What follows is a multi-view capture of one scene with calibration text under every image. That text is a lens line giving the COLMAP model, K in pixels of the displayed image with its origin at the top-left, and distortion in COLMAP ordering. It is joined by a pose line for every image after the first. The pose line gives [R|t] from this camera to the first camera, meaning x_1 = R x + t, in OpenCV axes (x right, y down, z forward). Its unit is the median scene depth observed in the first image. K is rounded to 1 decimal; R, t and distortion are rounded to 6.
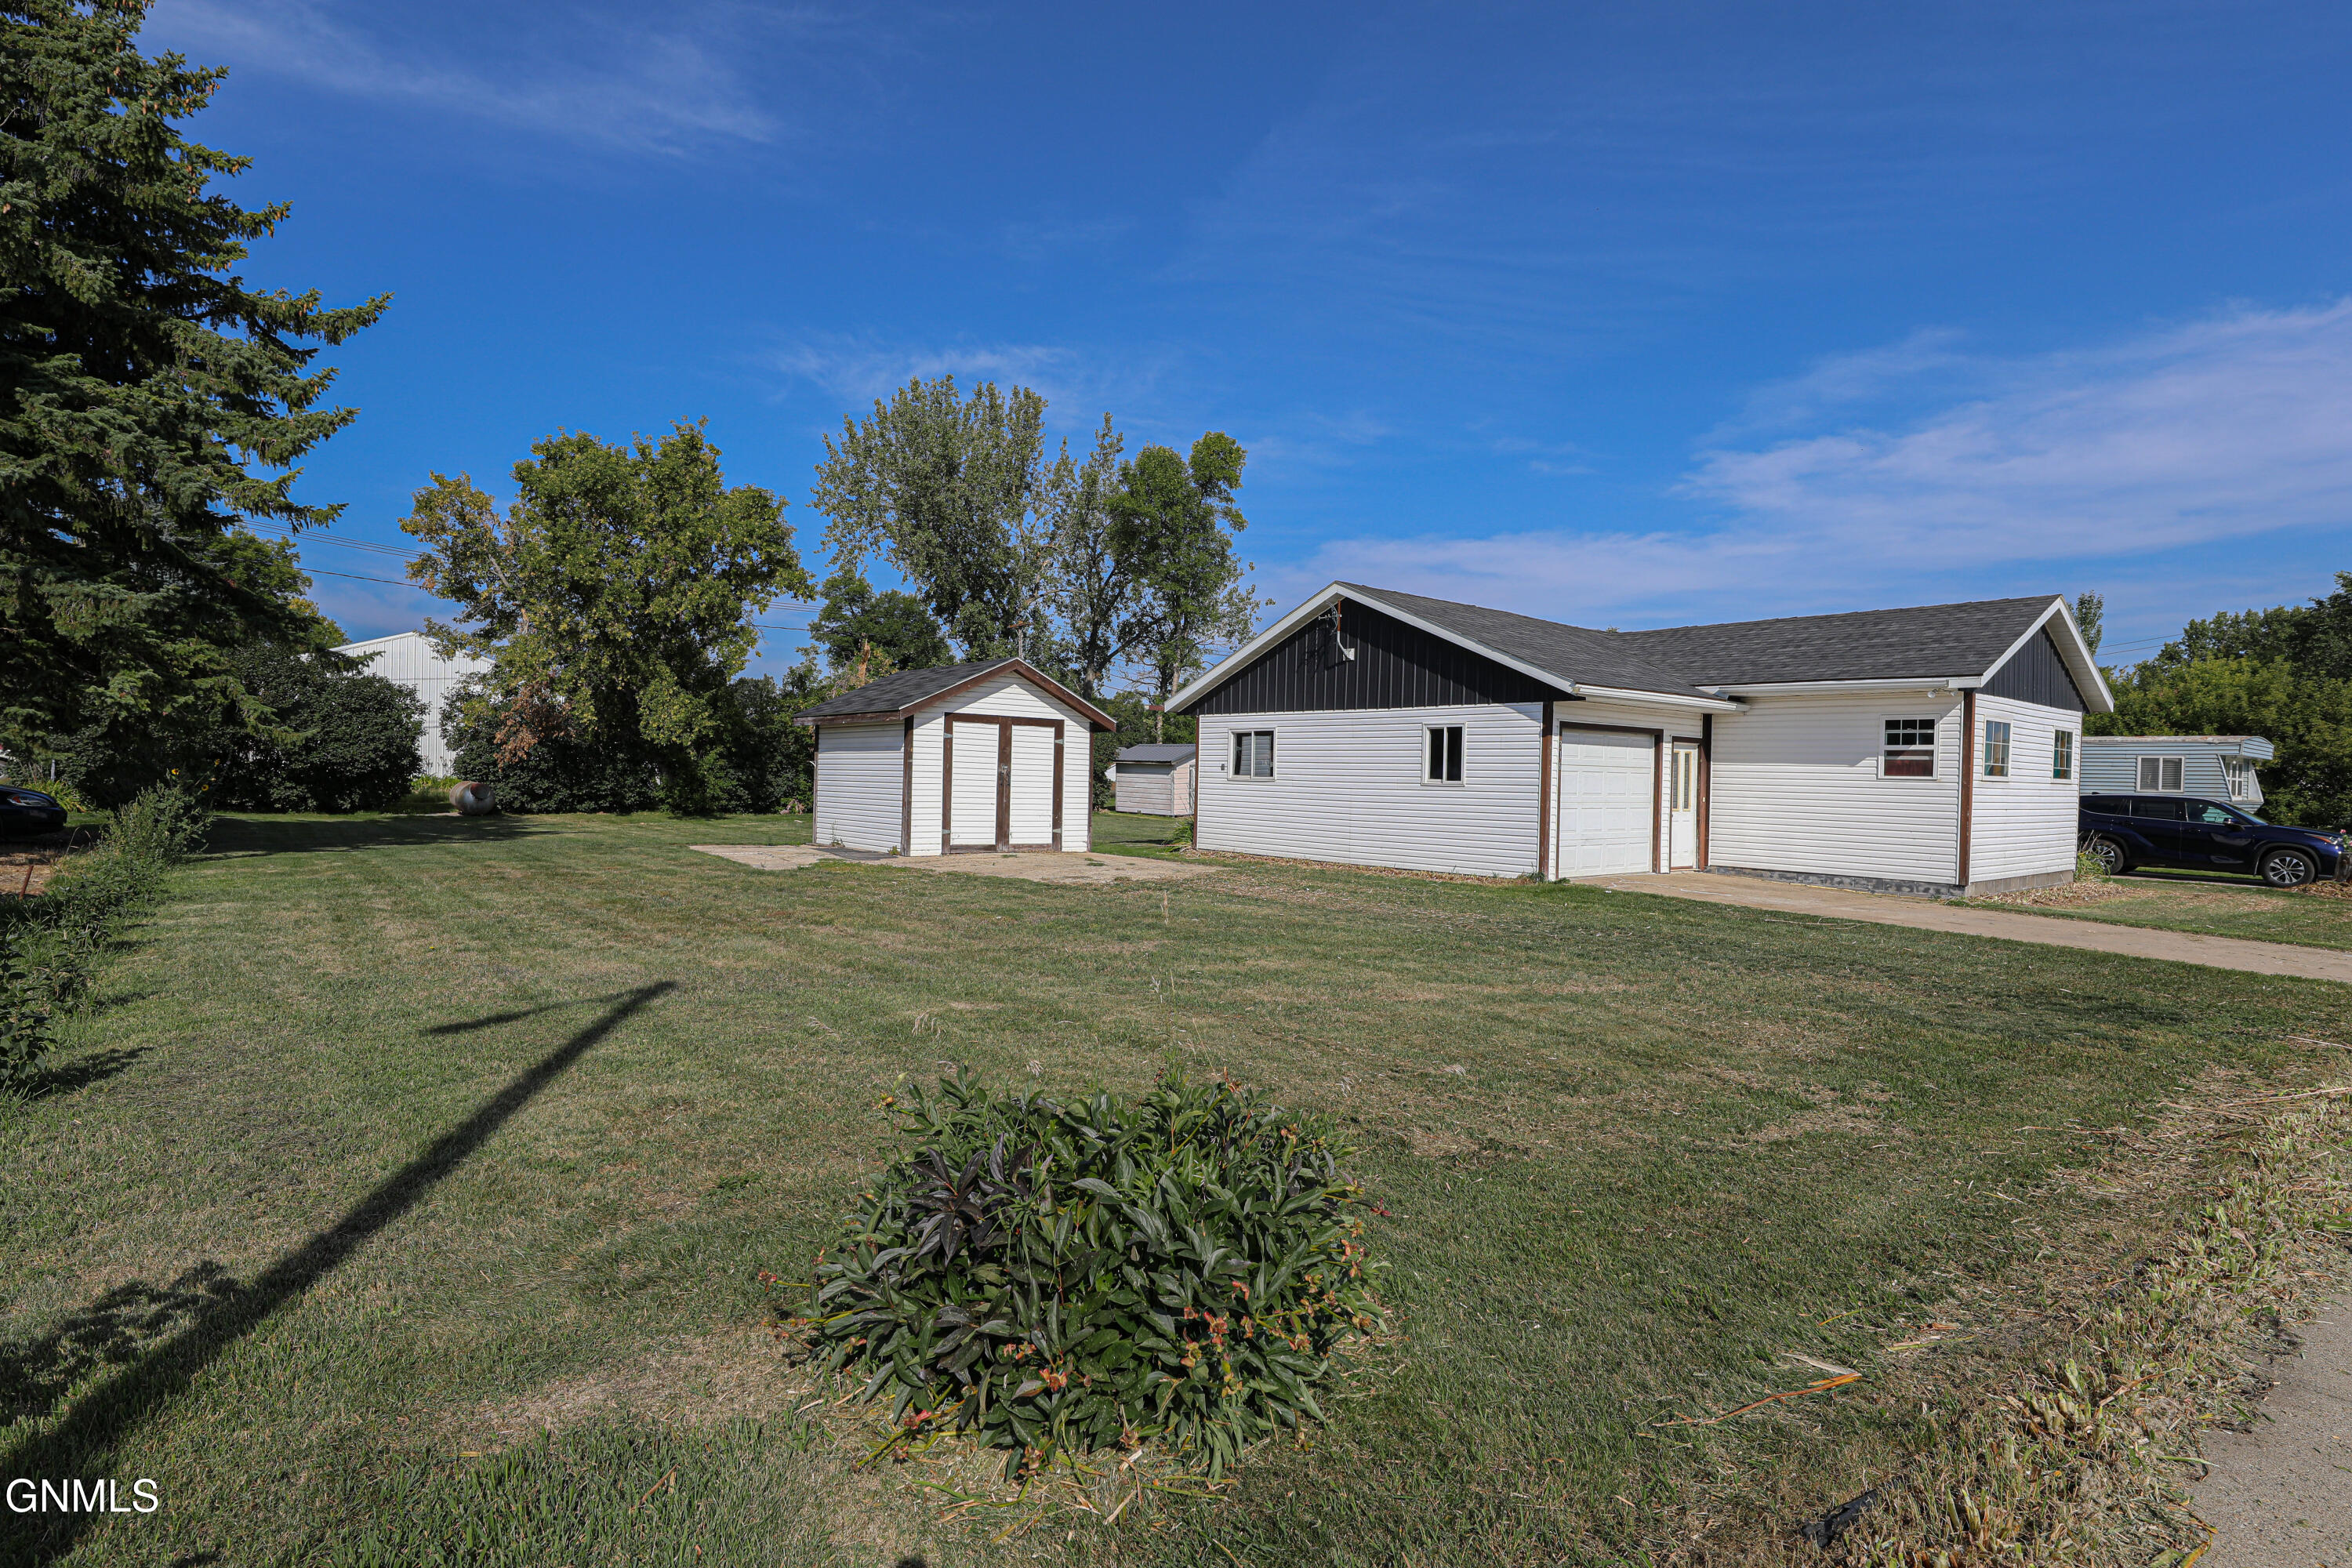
lens RADIAL K [[1184.4, 0, 1176.0], [0, 1184.4, 784.0], [0, 0, 1]] dist [0.028919, -0.015432]
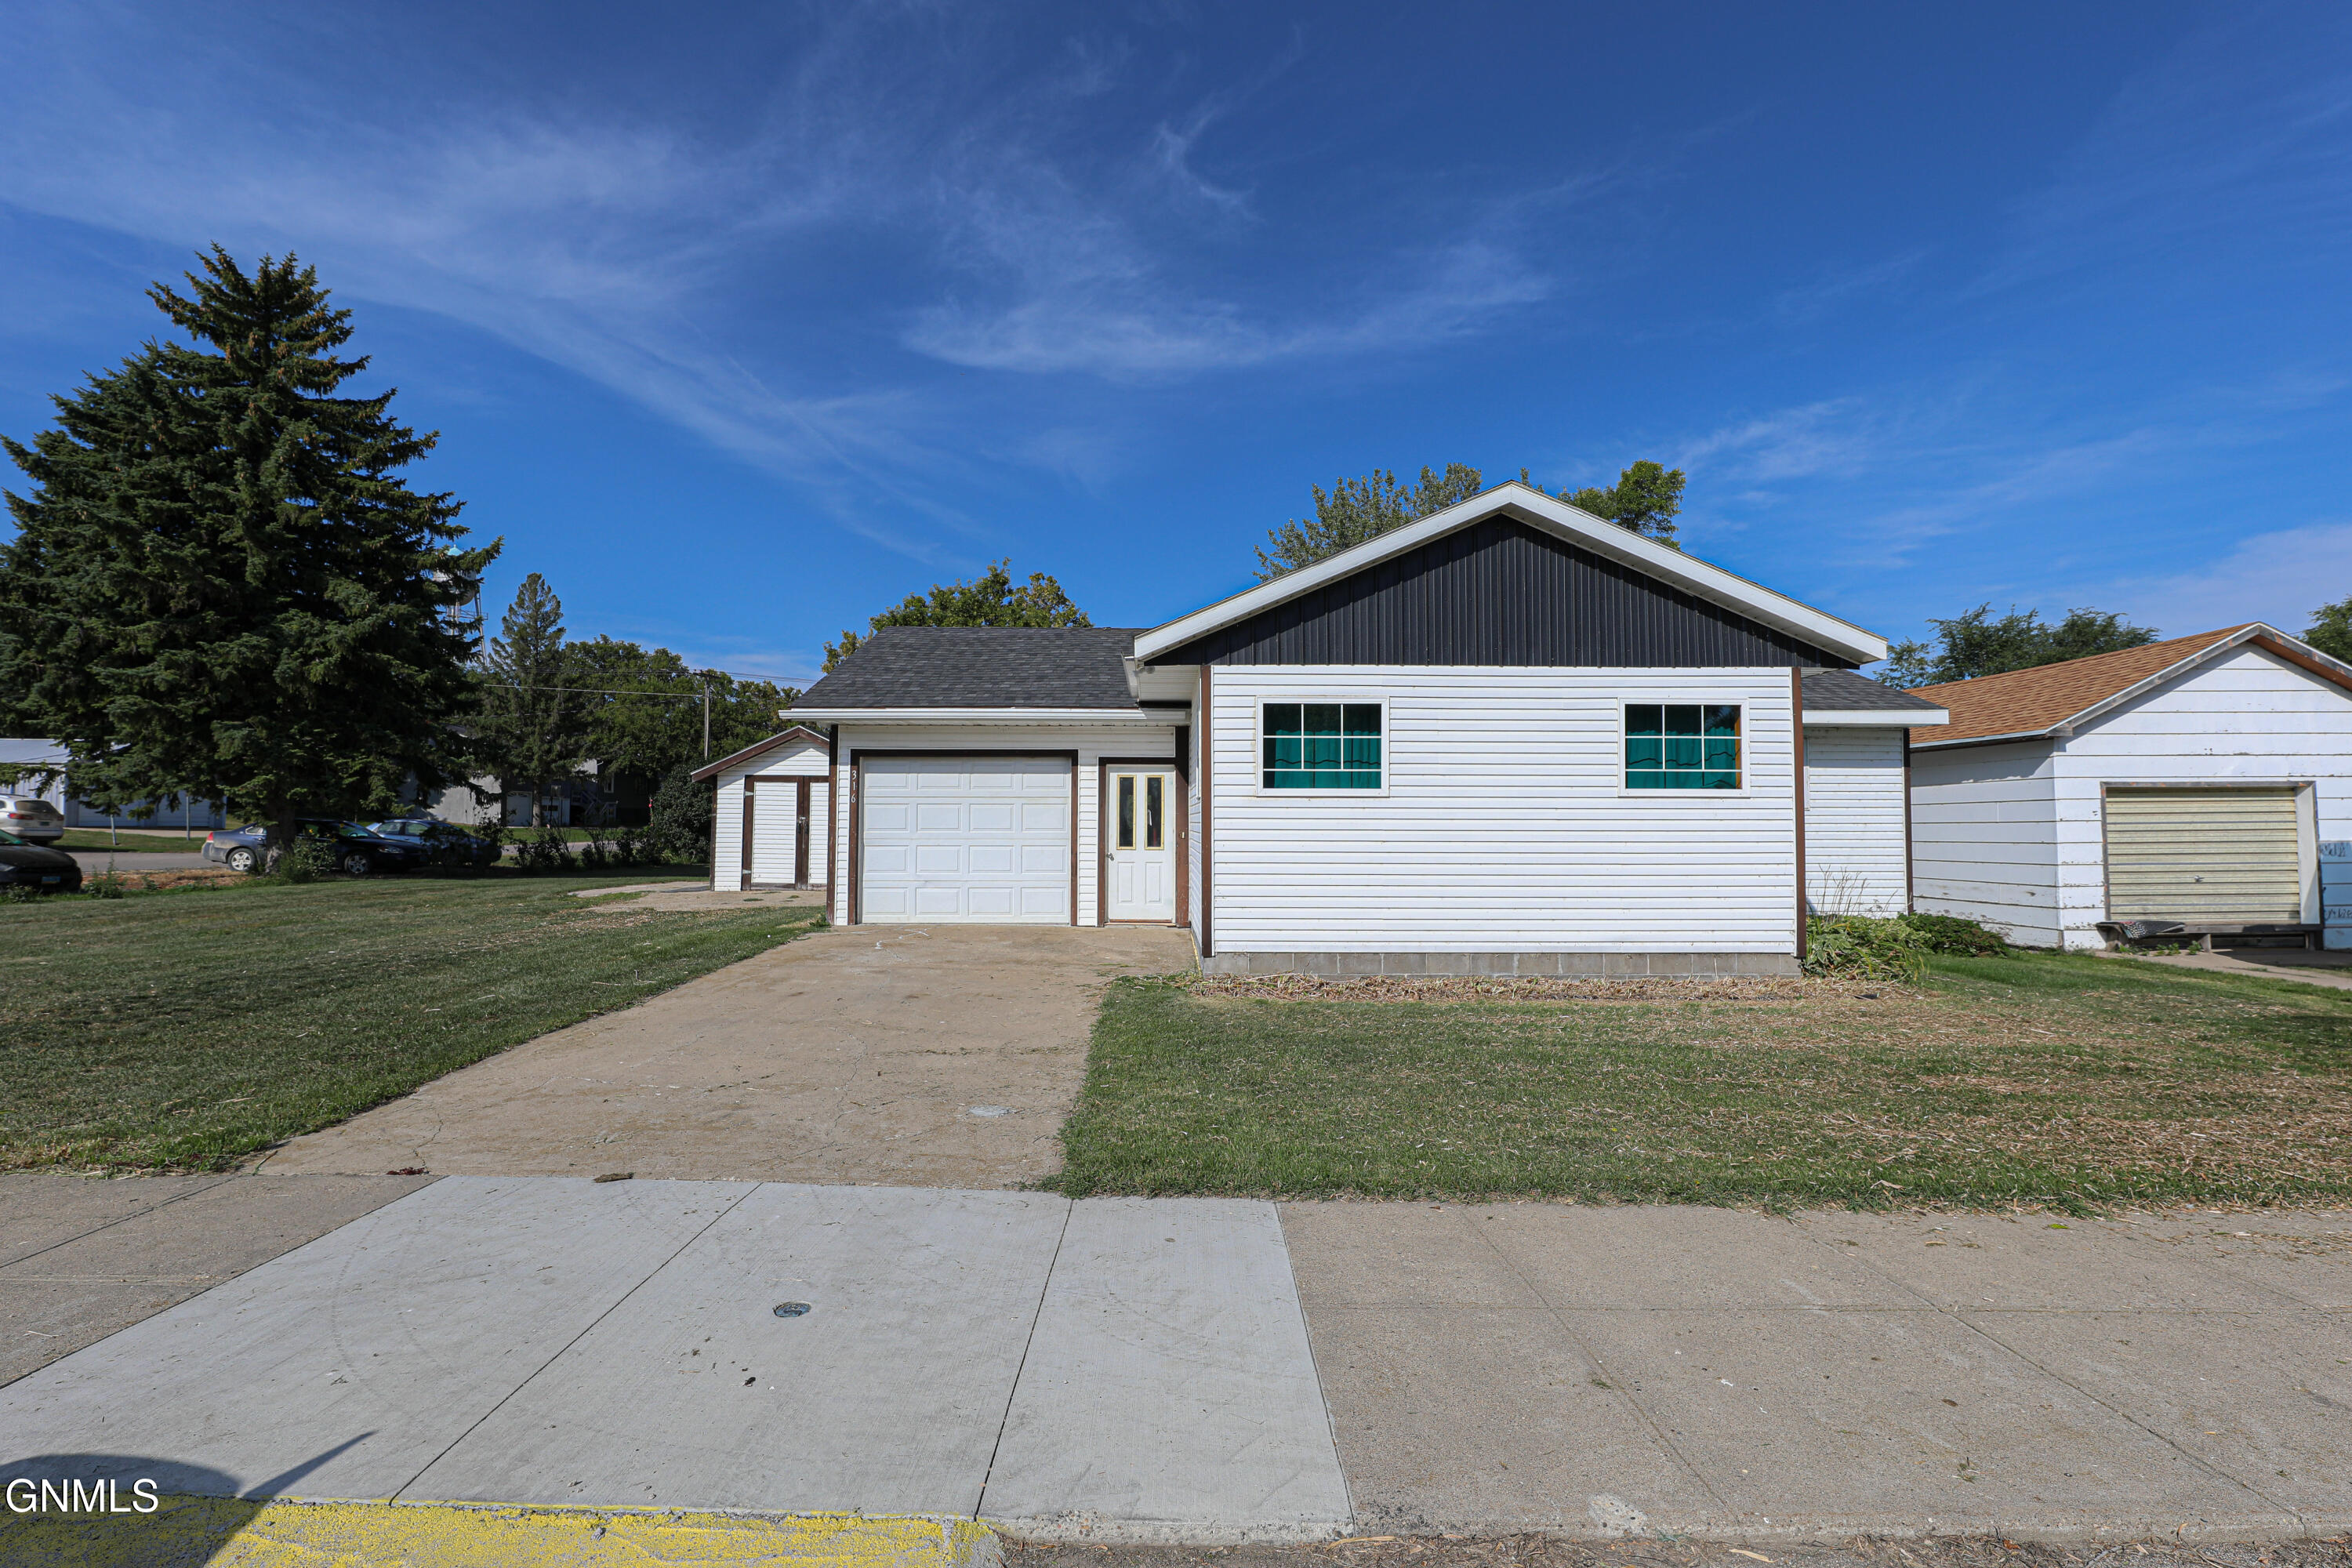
lens RADIAL K [[1039.3, 0, 1176.0], [0, 1039.3, 784.0], [0, 0, 1]] dist [0.001521, -0.000020]
pose [[0.776720, -0.047373, -0.628062, 0.816518], [0.010236, 0.997985, -0.062616, 0.020721], [0.629763, 0.042206, 0.775640, 0.440126]]
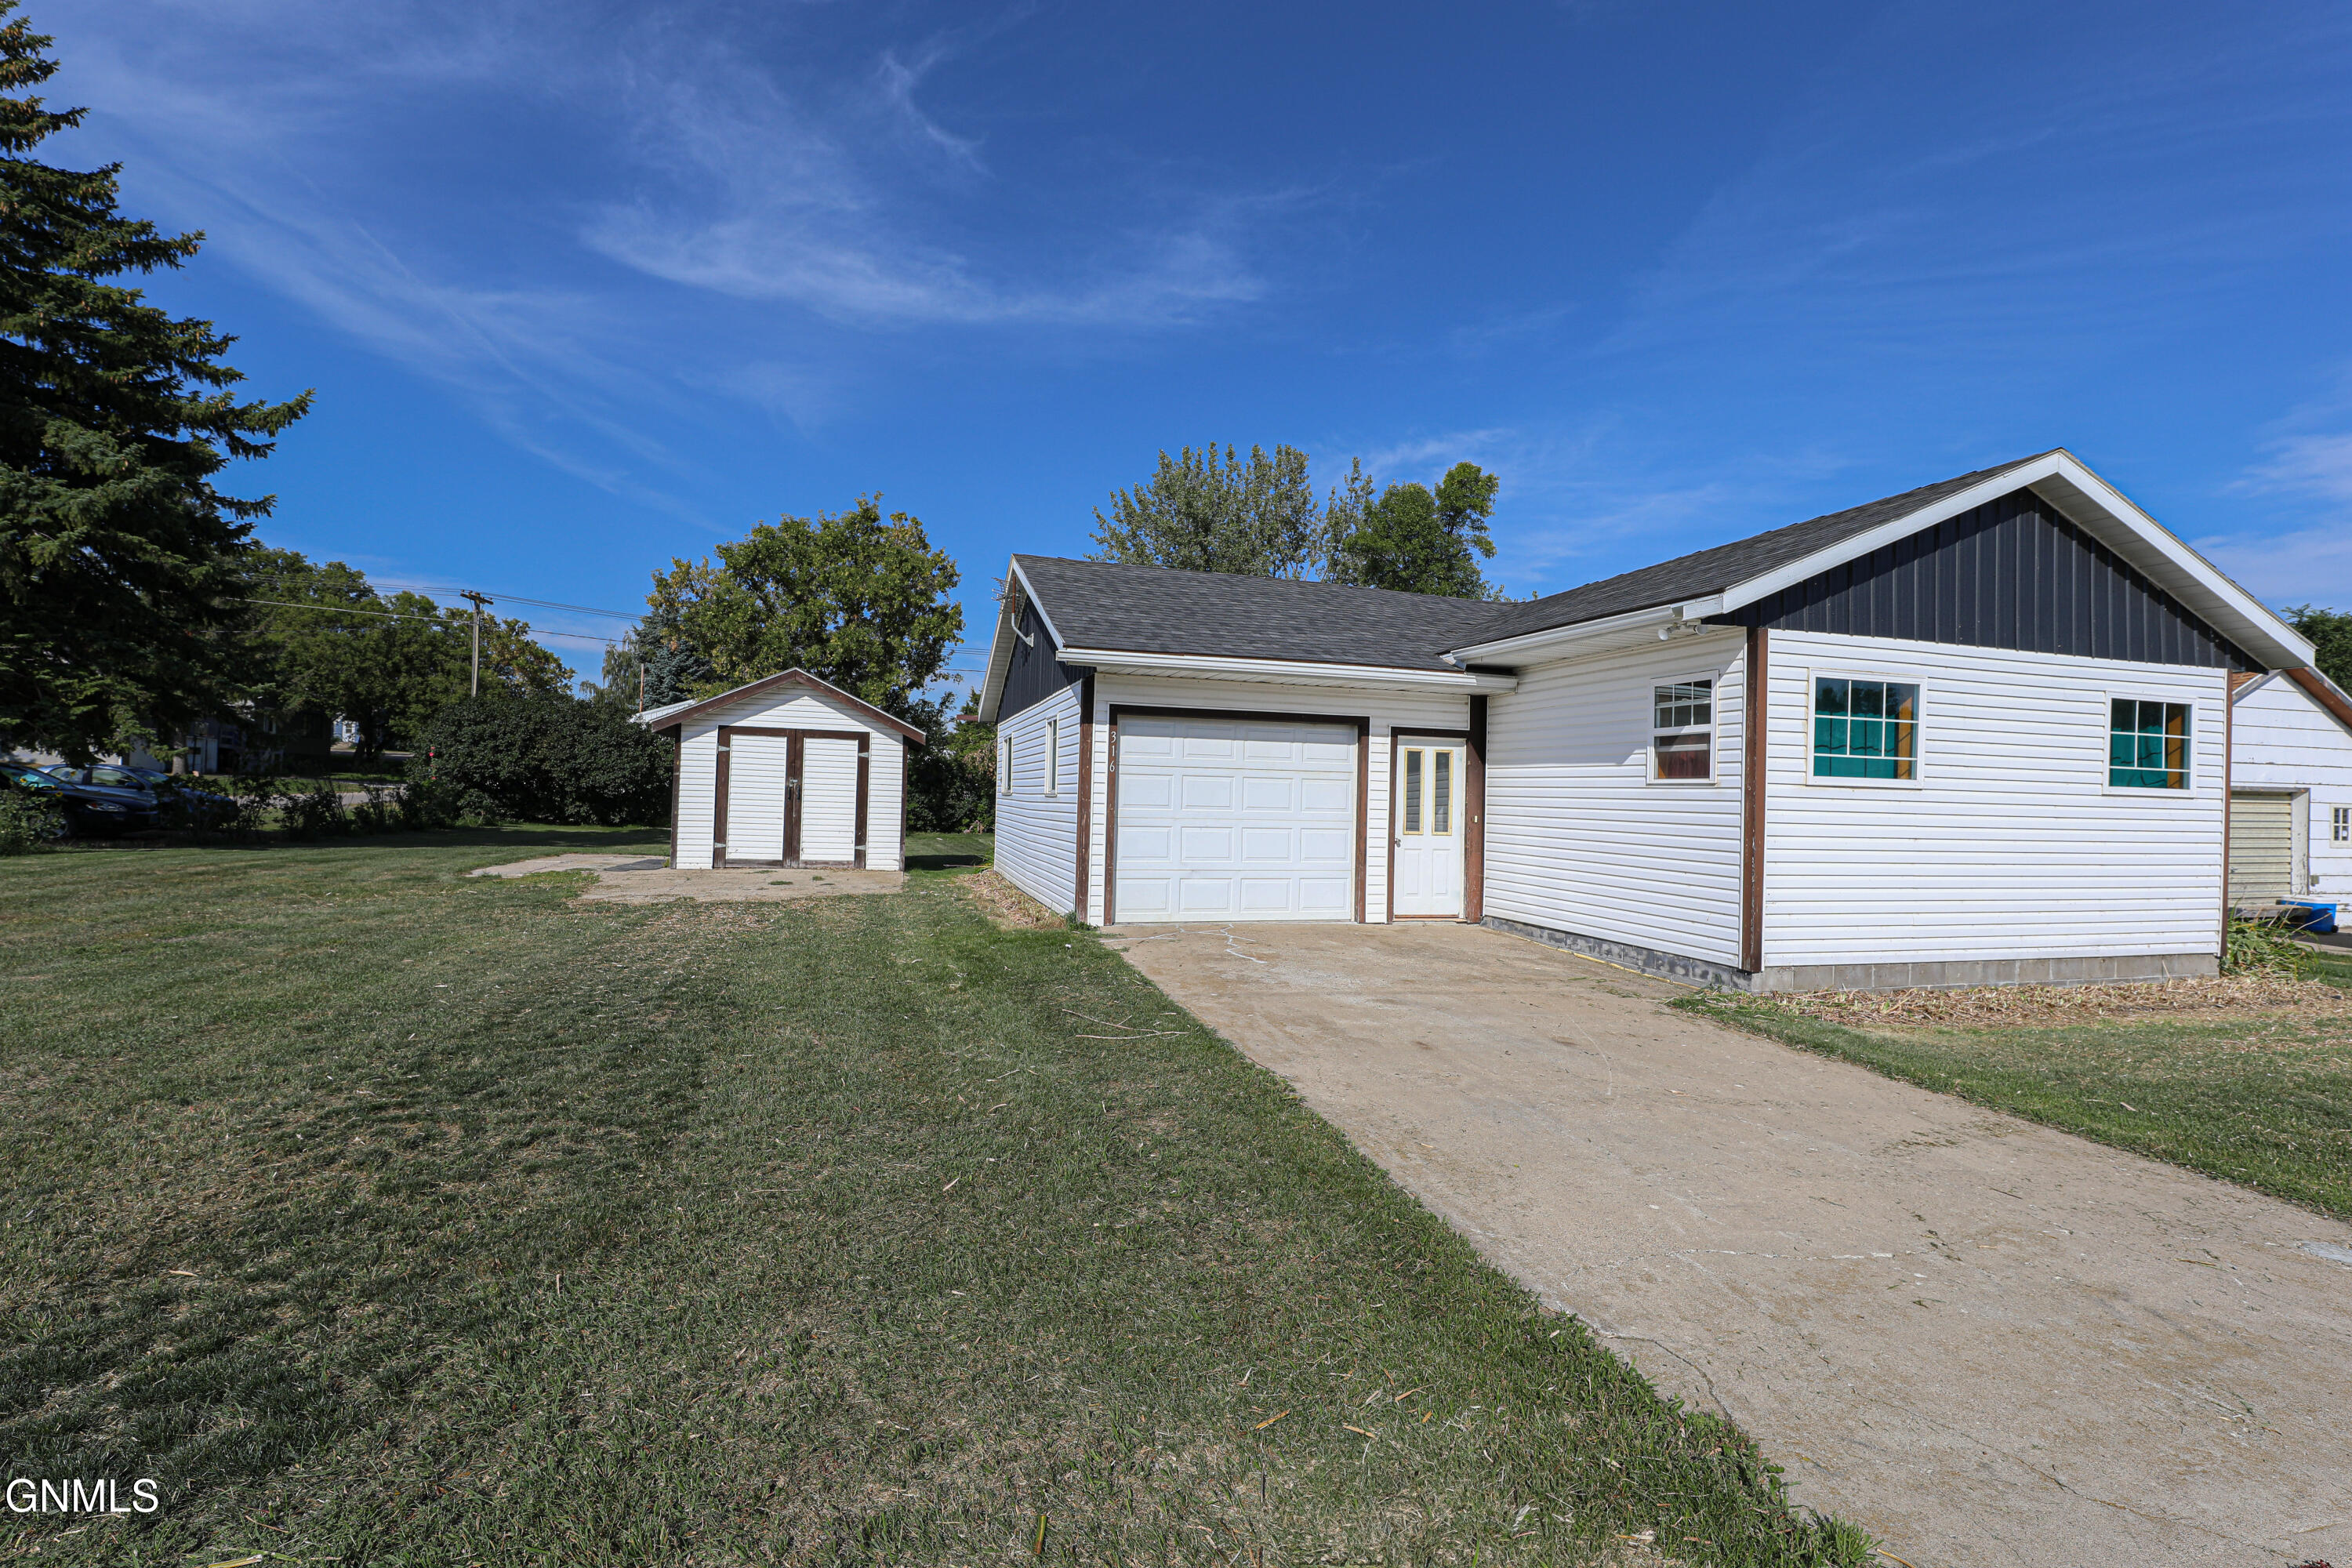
lens RADIAL K [[1017.7, 0, 1168.8], [0, 1017.7, 793.1], [0, 0, 1]] dist [0.009611, -0.005331]
pose [[0.916505, -0.001158, -0.400022, 0.486016], [-0.007611, 0.999764, -0.020332, 0.010634], [0.399951, 0.021679, 0.916280, 0.363843]]
